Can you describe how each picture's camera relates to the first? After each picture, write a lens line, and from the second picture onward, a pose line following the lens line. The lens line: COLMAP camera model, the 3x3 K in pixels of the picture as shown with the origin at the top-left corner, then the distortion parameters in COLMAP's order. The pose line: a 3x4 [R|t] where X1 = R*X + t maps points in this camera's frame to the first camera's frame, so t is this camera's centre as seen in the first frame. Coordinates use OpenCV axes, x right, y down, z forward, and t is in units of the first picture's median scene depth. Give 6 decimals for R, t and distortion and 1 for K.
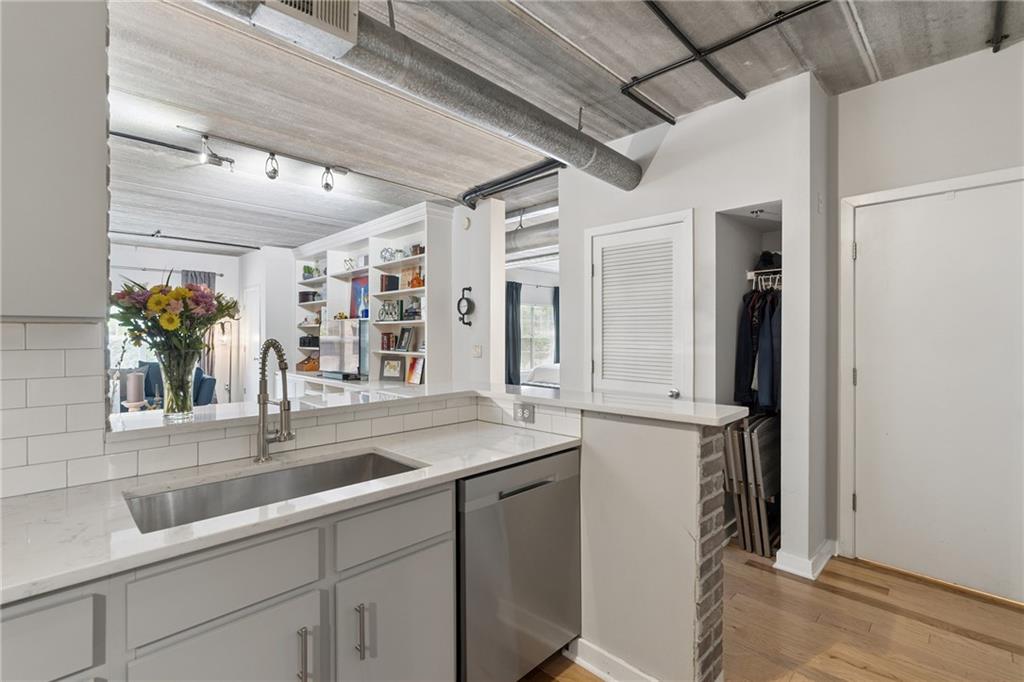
lens RADIAL K [[463.2, 0, 511.5], [0, 463.2, 332.2], [0, 0, 1]] dist [-0.003344, 0.000017]
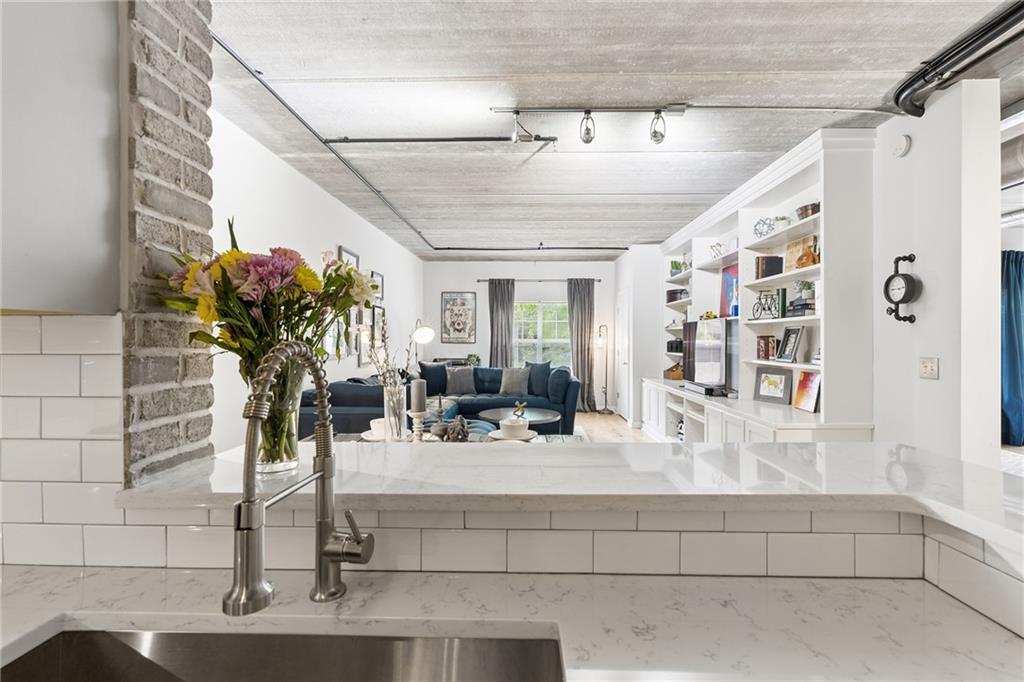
lens RADIAL K [[462.2, 0, 518.1], [0, 462.2, 339.3], [0, 0, 1]] dist [-0.003804, -0.000344]
pose [[0.693154, 0.001922, -0.720787, -0.015276], [0.002415, 0.999985, 0.004989, 0.002877], [0.720785, -0.005199, 0.693139, 0.239686]]
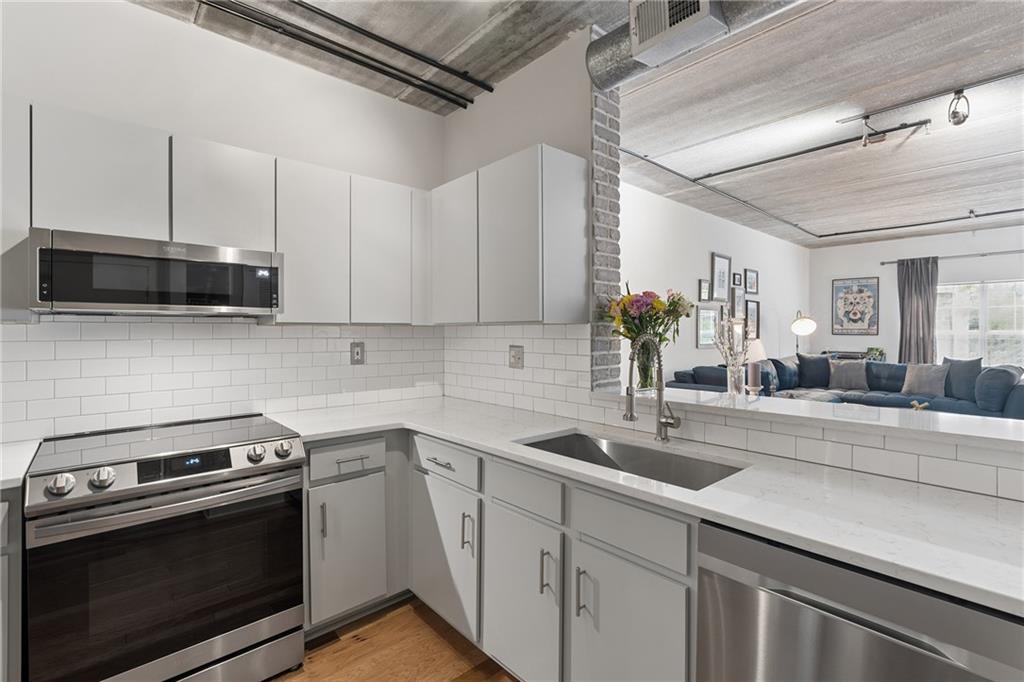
lens RADIAL K [[463.2, 0, 511.5], [0, 463.2, 332.2], [0, 0, 1]] dist [-0.003344, 0.000017]
pose [[-0.050812, 0.004482, -0.998698, 0.187820], [0.008454, 0.999956, 0.004058, 0.000265], [0.998672, -0.008236, -0.050848, 0.202840]]
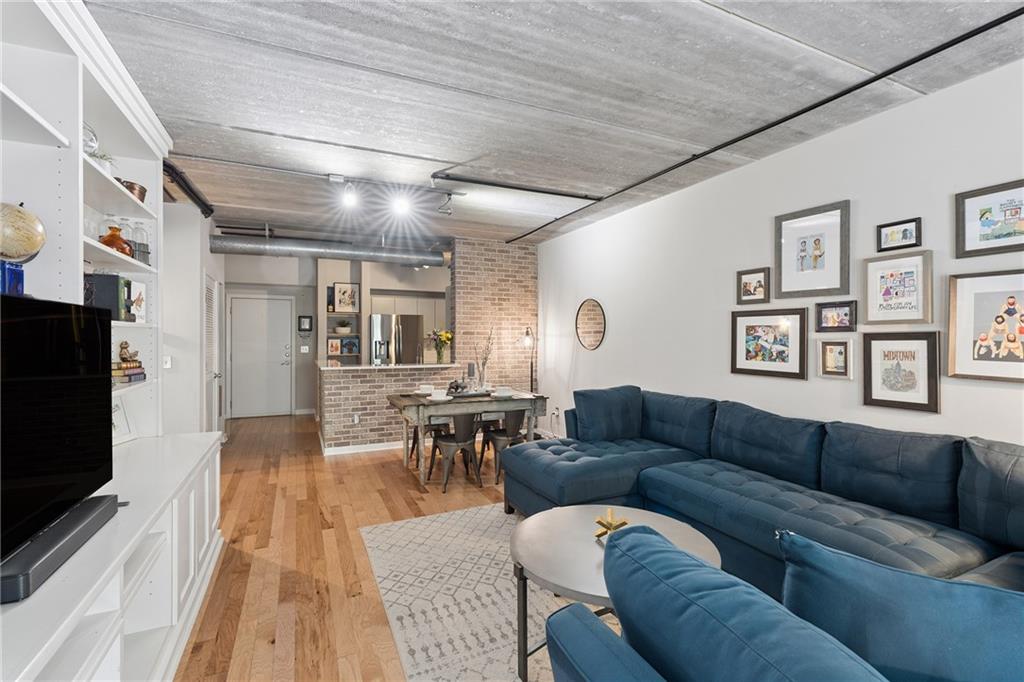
lens RADIAL K [[460.6, 0, 511.8], [0, 460.6, 339.5], [0, 0, 1]] dist [-0.003039, 0.000479]
pose [[-0.940538, -0.002767, 0.339678, -0.778867], [-0.002585, 0.999996, 0.000987, -0.008368], [-0.339679, 0.000050, -0.940541, 1.328113]]
